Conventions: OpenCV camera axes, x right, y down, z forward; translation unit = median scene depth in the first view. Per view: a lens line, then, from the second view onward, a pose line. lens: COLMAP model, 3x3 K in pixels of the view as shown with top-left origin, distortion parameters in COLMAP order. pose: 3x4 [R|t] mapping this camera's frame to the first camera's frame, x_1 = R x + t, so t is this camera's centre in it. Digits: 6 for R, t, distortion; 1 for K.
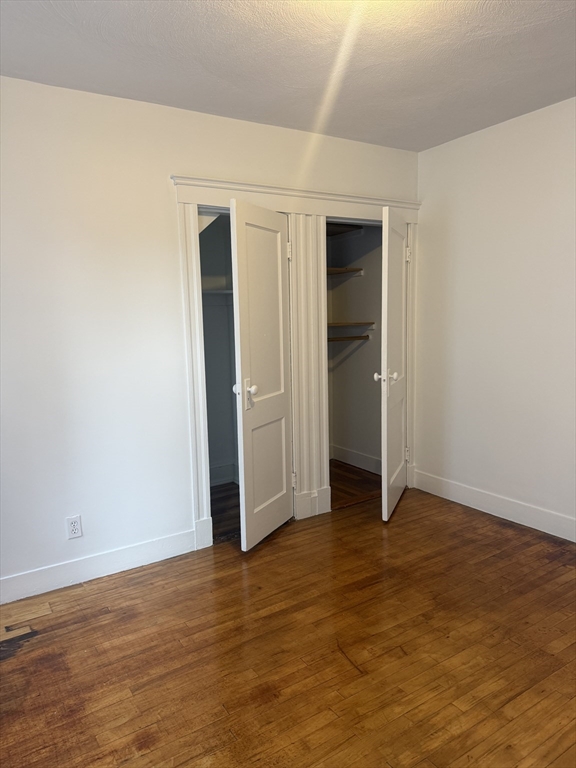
lens RADIAL K [[548.7, 0, 286.0], [0, 548.7, 382.9], [0, 0, 1]] dist [0.030181, -0.027414]
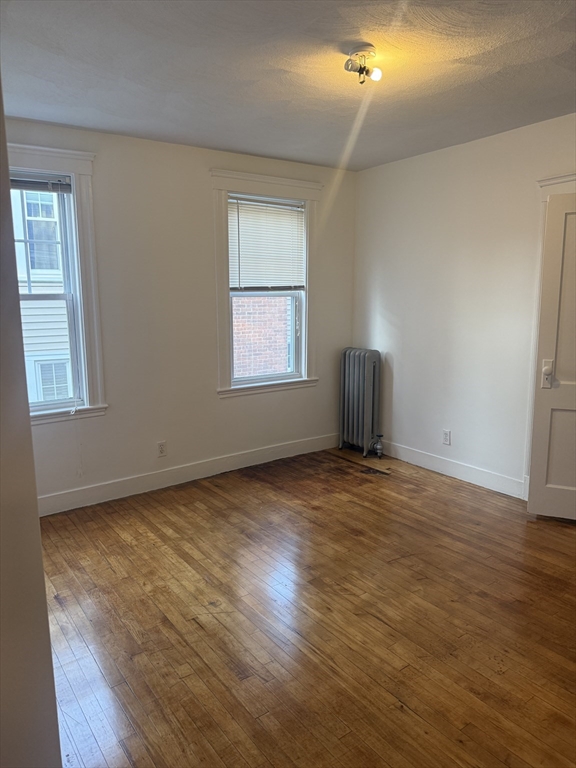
lens RADIAL K [[548.7, 0, 285.8], [0, 548.7, 385.3], [0, 0, 1]] dist [0.030181, -0.027414]
pose [[0.027233, 0.184891, -0.982382, 1.254769], [-0.116497, 0.976637, 0.180581, -0.118604], [0.992818, 0.109526, 0.048136, 0.552879]]
